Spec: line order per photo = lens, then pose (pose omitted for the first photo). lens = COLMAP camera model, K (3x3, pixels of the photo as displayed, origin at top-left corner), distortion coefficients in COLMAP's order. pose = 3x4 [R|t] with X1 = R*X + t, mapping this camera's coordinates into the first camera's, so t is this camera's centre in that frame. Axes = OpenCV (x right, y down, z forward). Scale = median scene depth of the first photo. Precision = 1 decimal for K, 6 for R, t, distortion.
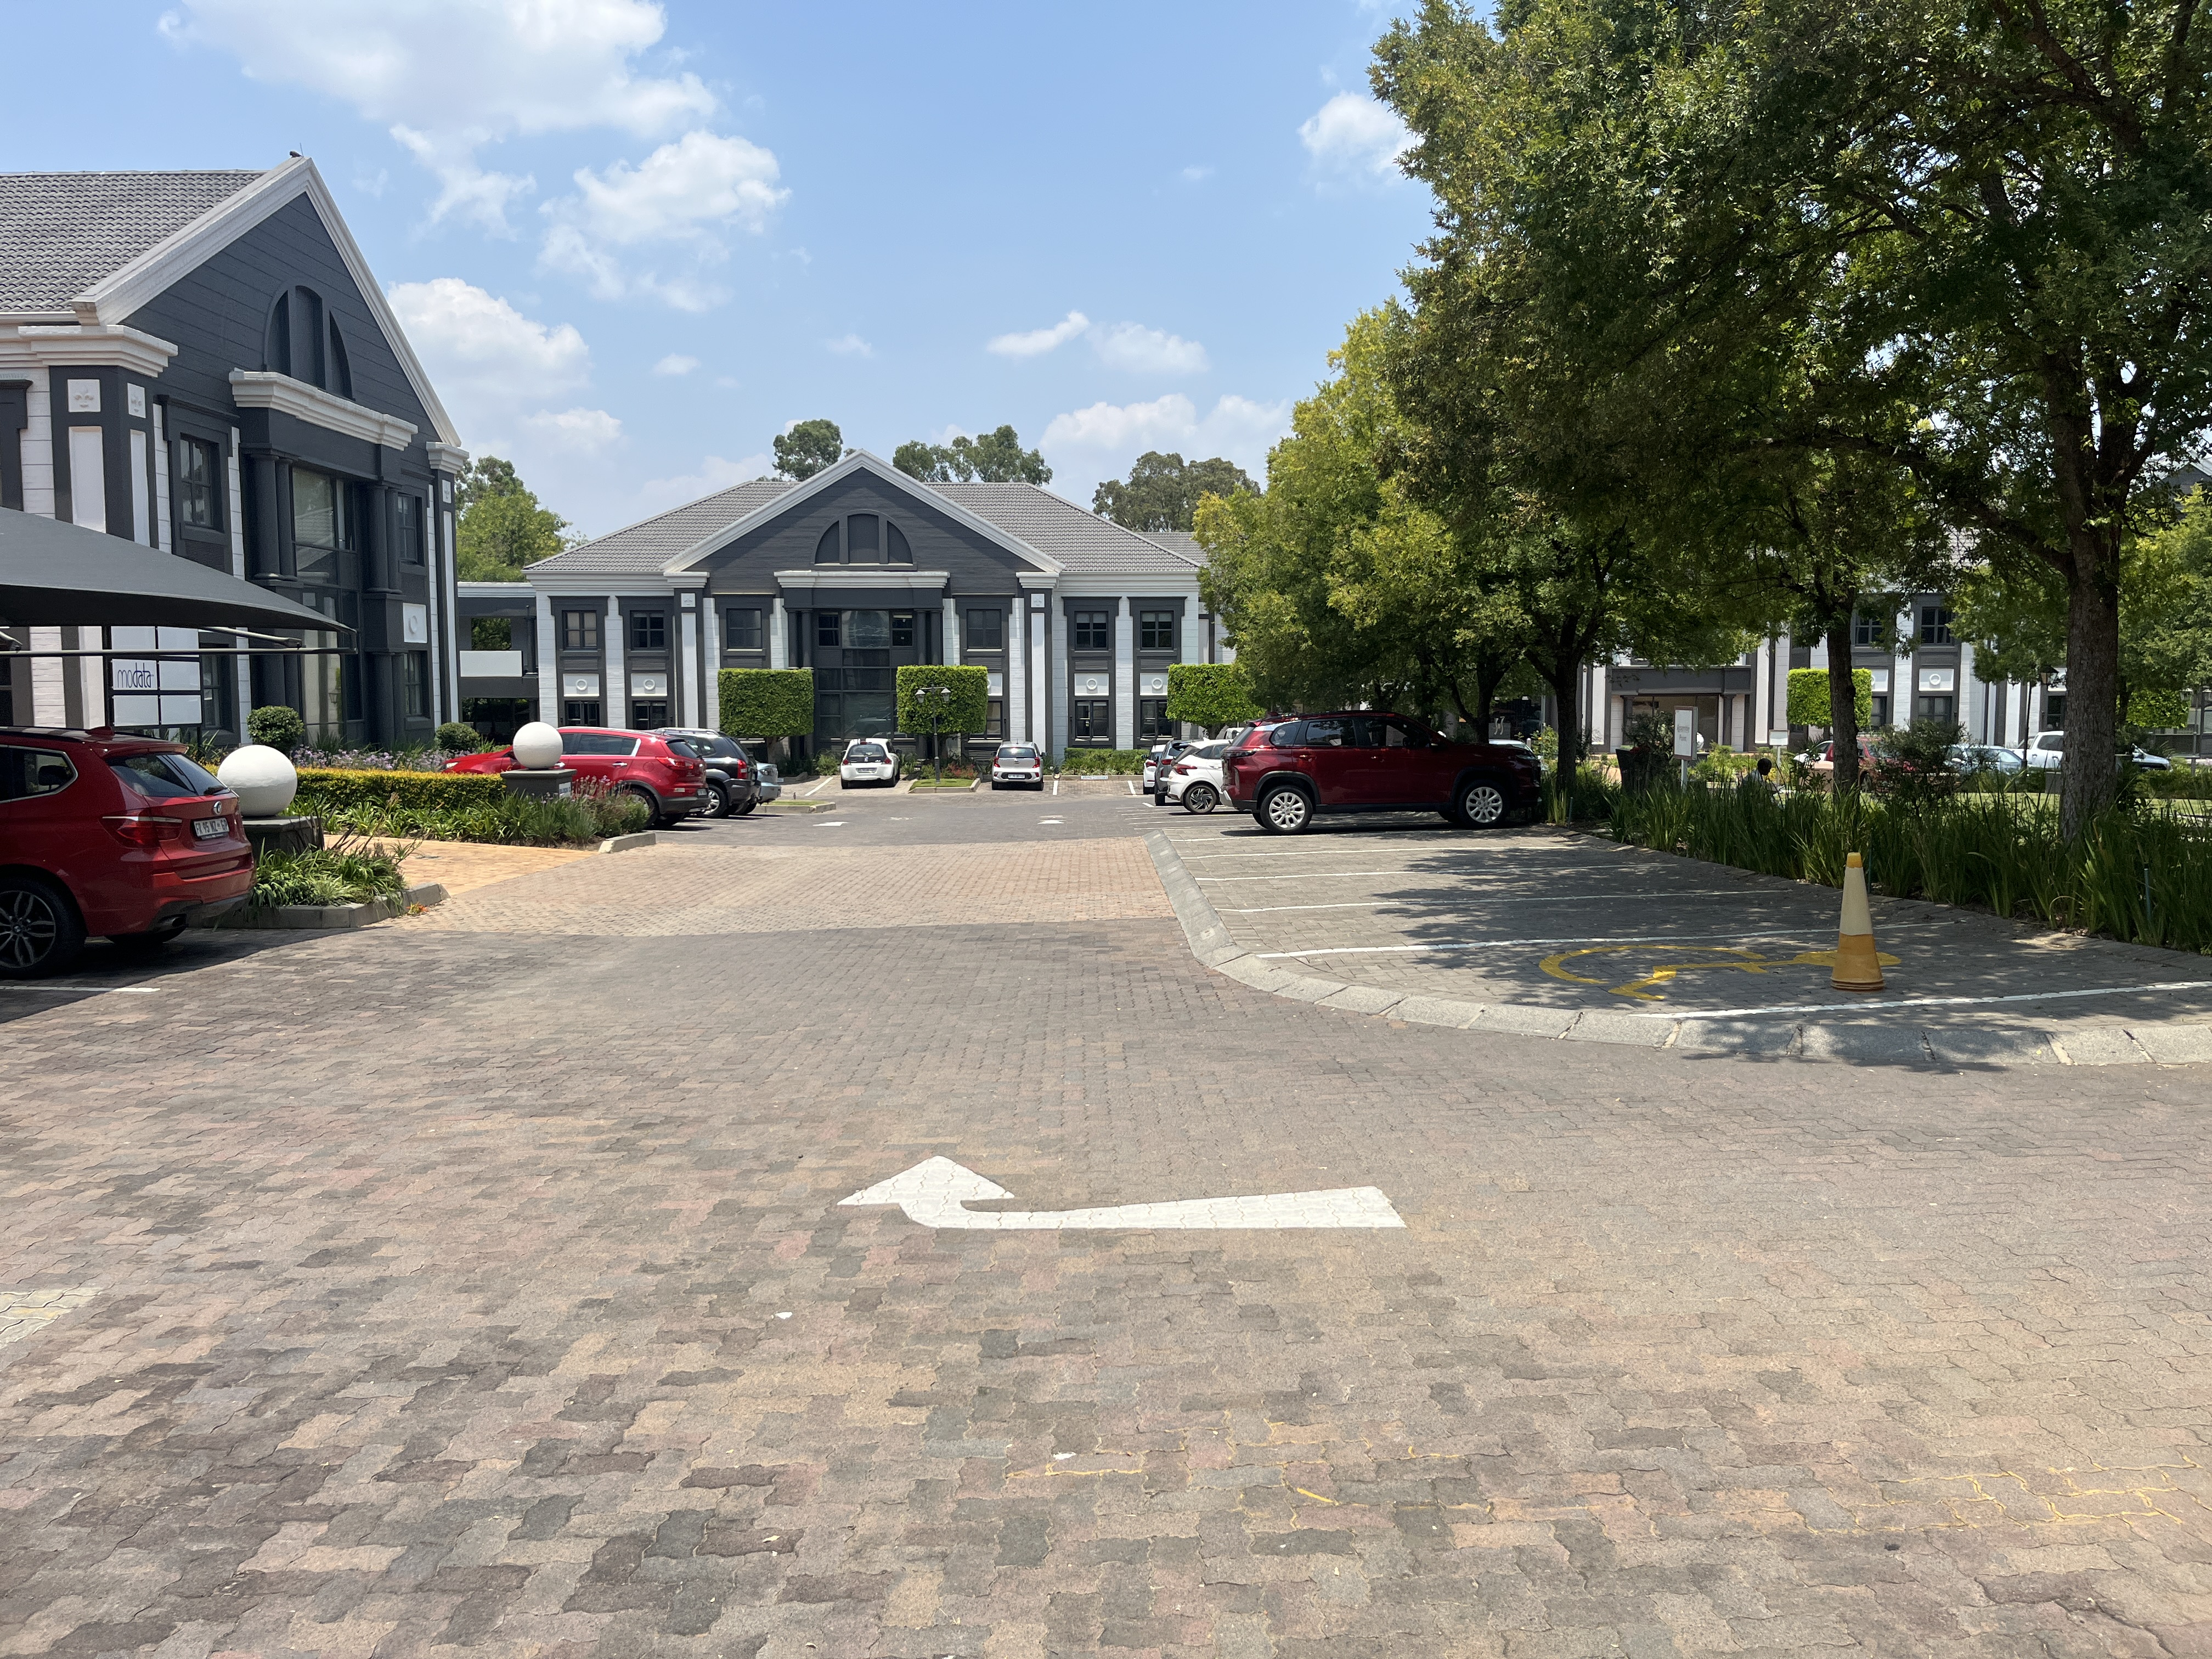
lens RADIAL K [[1582.1, 0, 1117.2], [0, 1582.1, 842.4], [0, 0, 1]] dist [-0.053661, 0.011088]
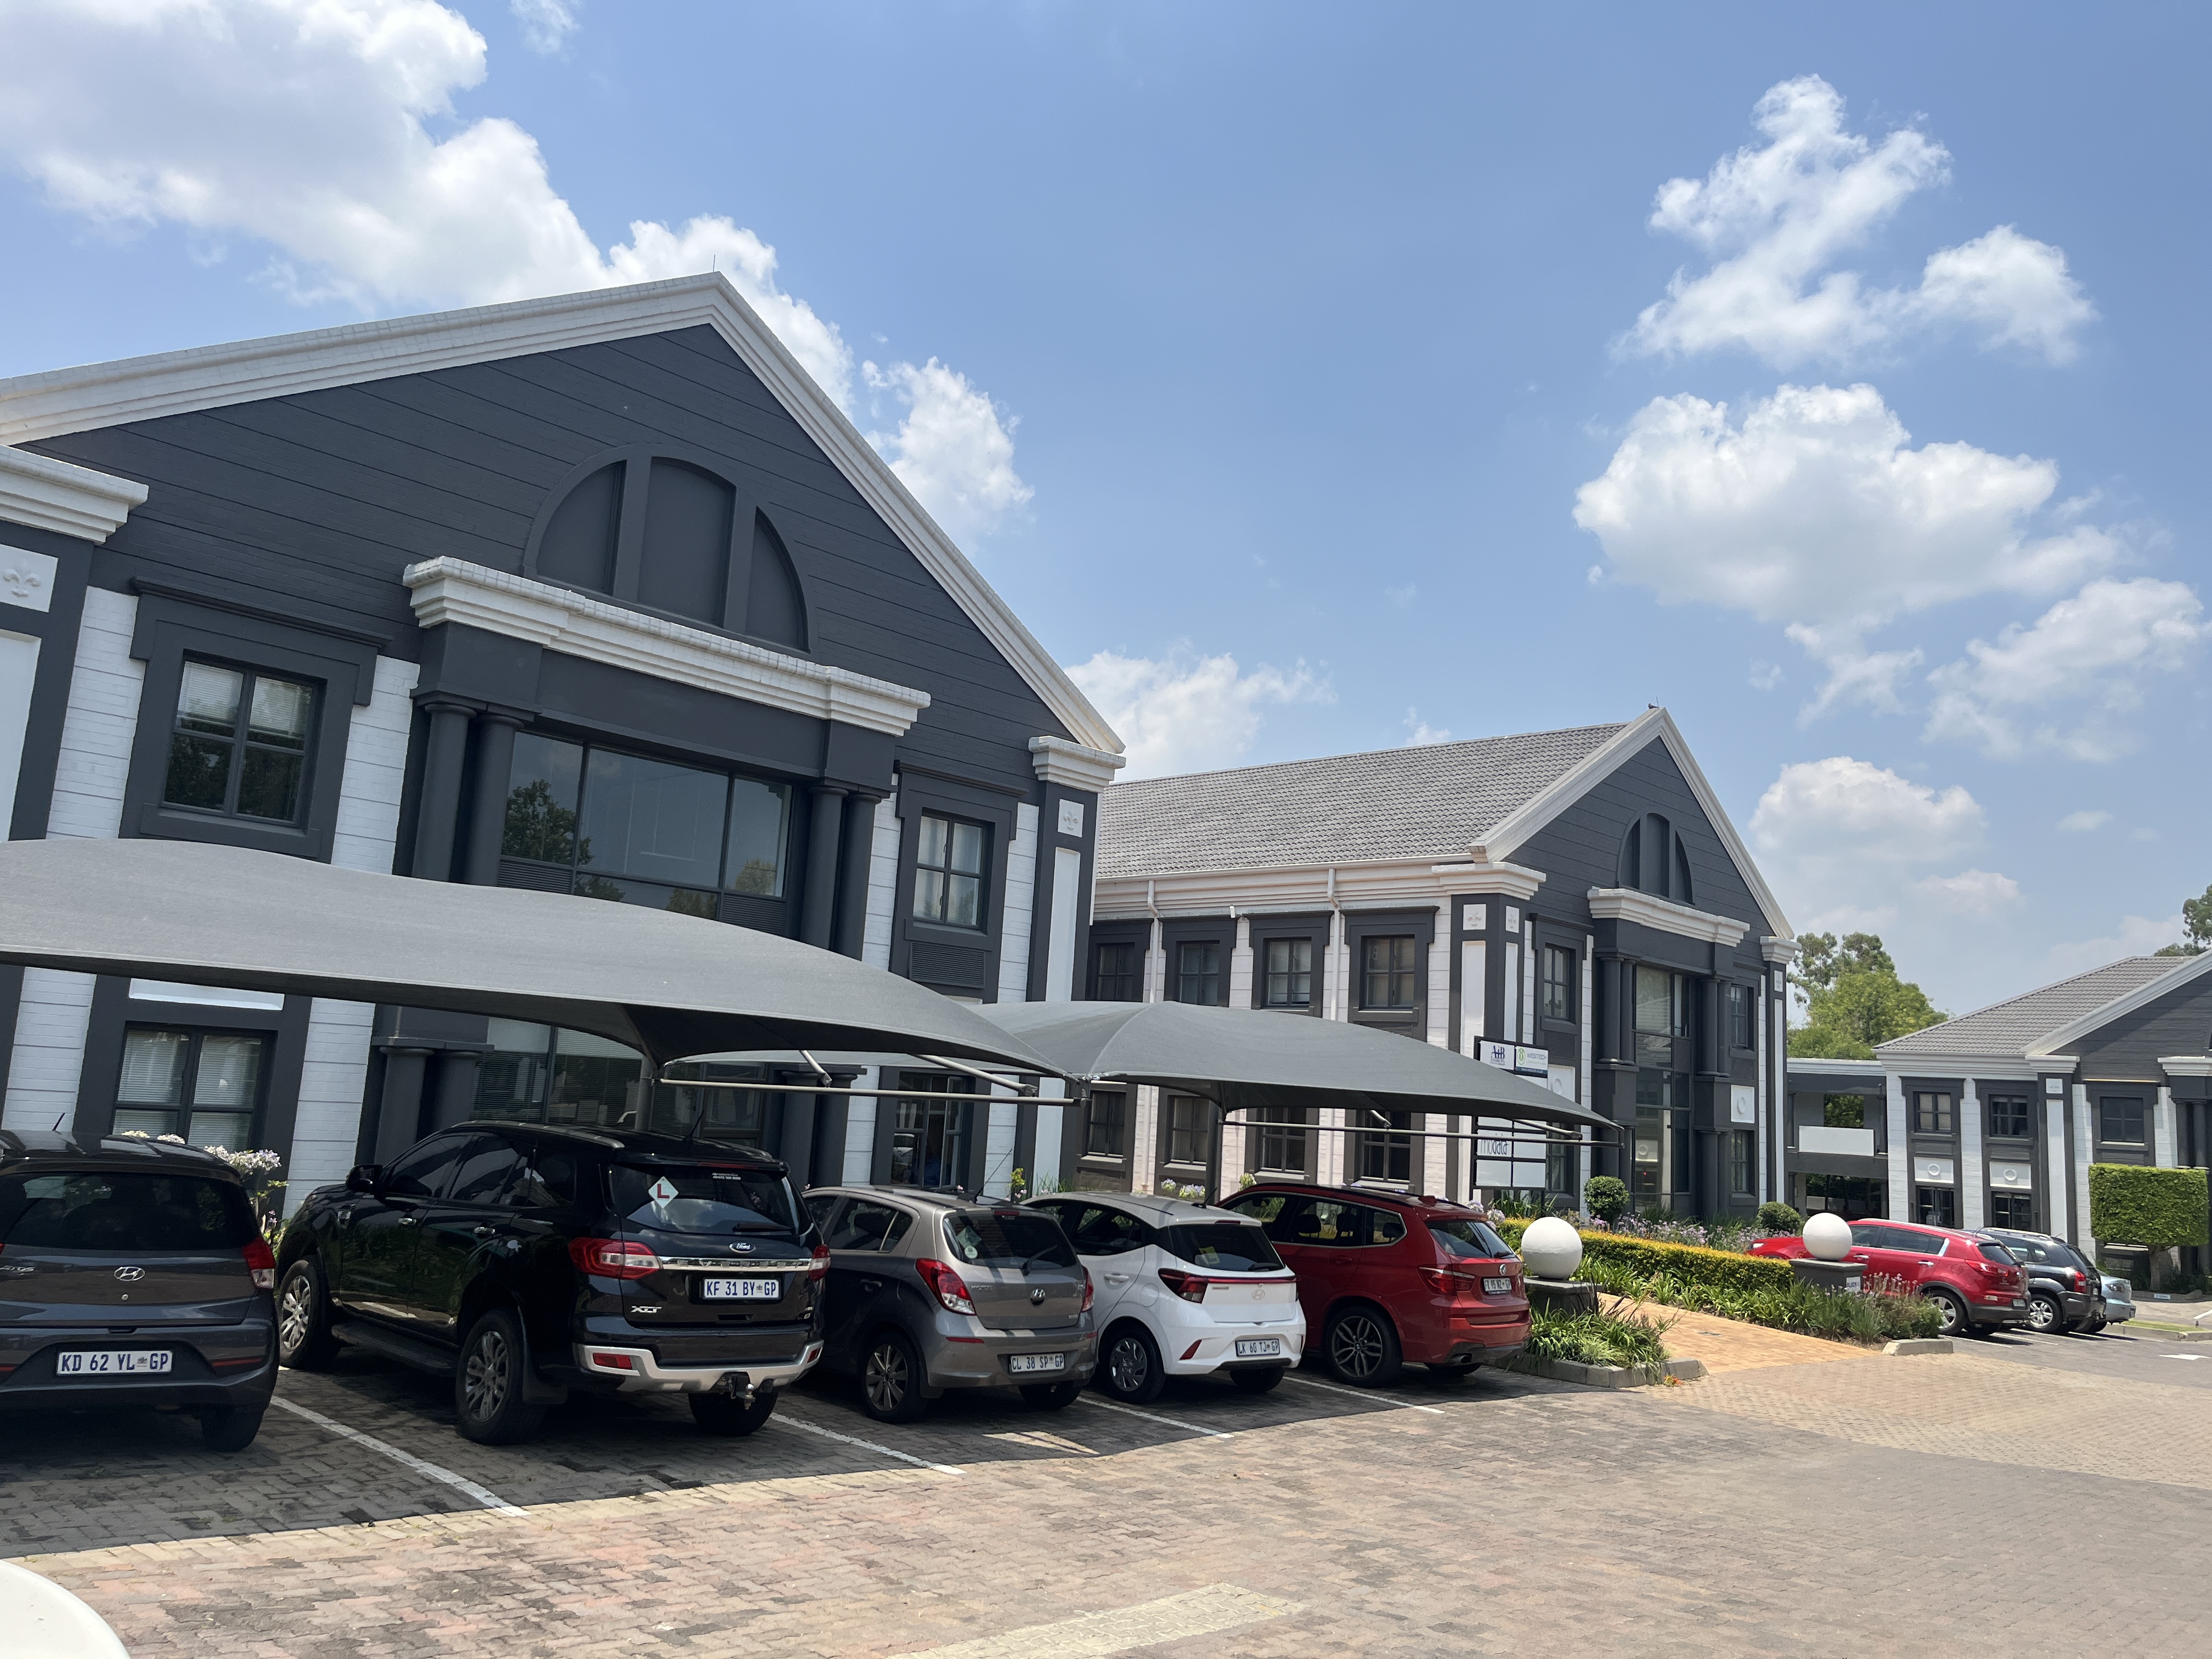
lens RADIAL K [[1582.1, 0, 1108.1], [0, 1582.1, 823.2], [0, 0, 1]] dist [-0.053661, 0.011088]
pose [[0.675571, -0.086348, -0.732221, 0.064664], [-0.139428, 0.960237, -0.241879, -0.007037], [0.723991, 0.265499, 0.636669, -0.049784]]
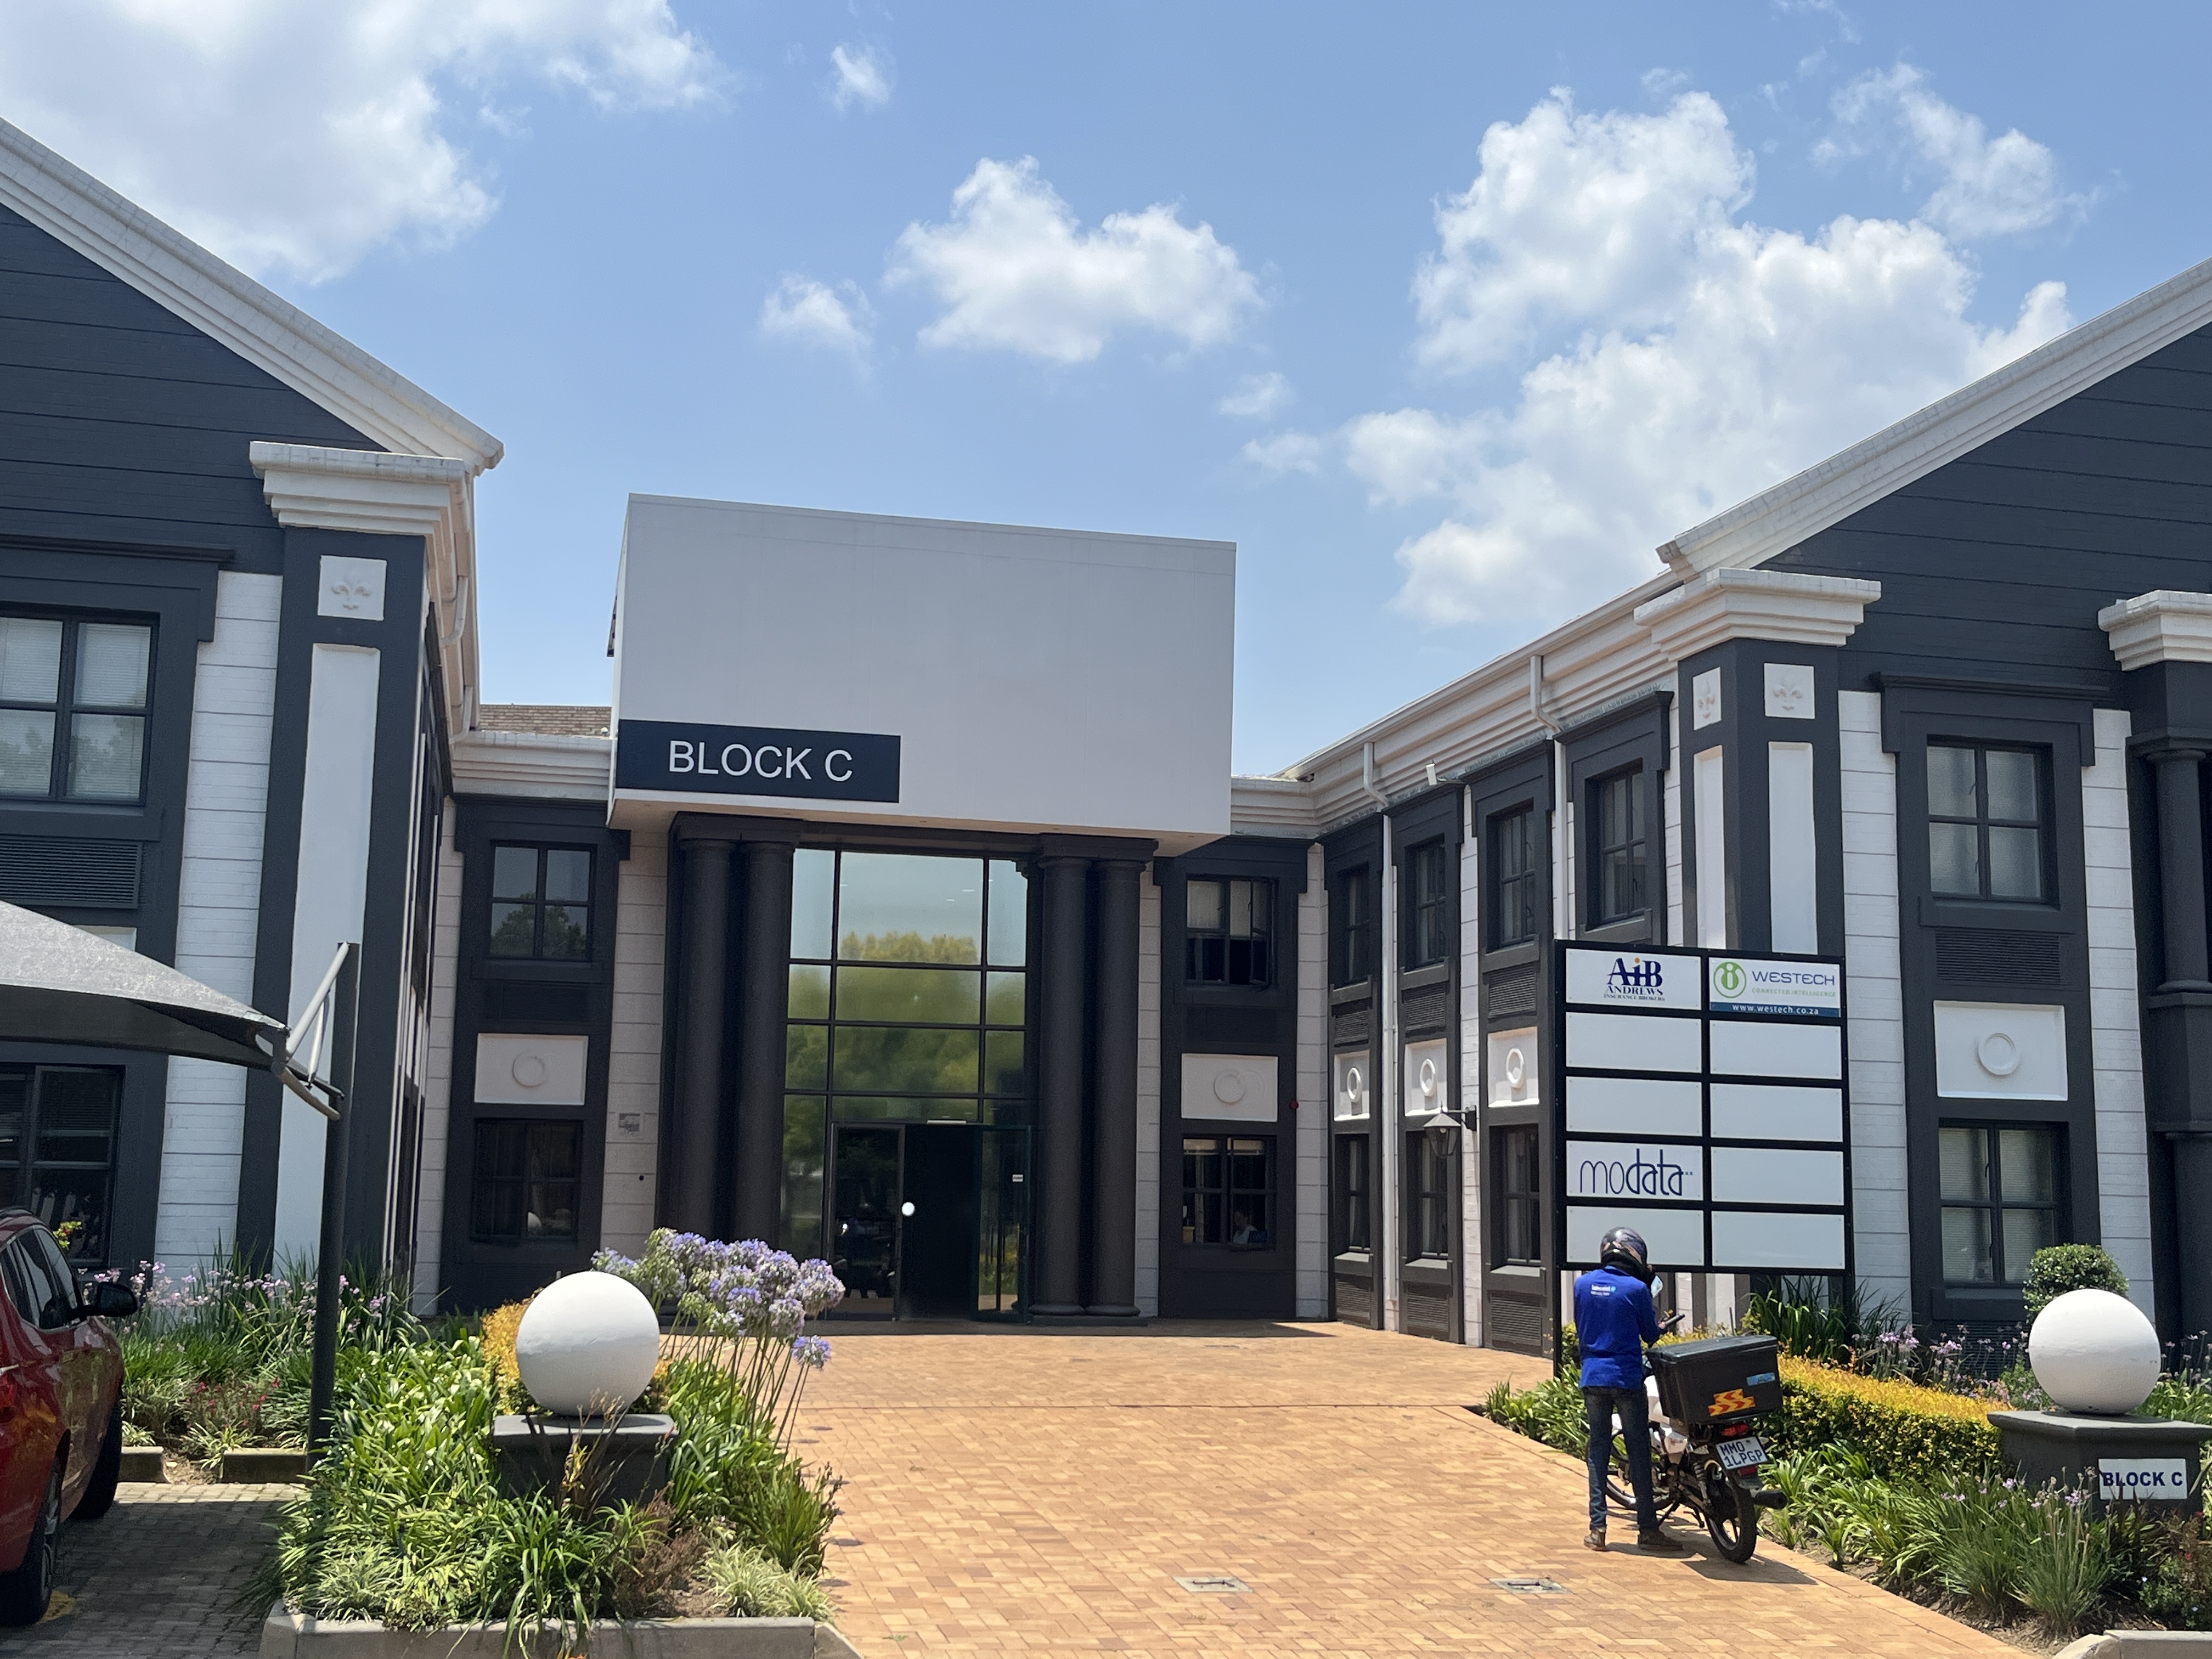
lens RADIAL K [[2043.7, 0, 1104.6], [0, 2043.7, 849.7], [0, 0, 1]] dist [0.012353, 0.000000]
pose [[0.169830, -0.124624, -0.977562, 0.045461], [-0.129112, 0.980607, -0.147443, -0.068303], [0.976979, 0.151255, 0.150446, 0.528034]]
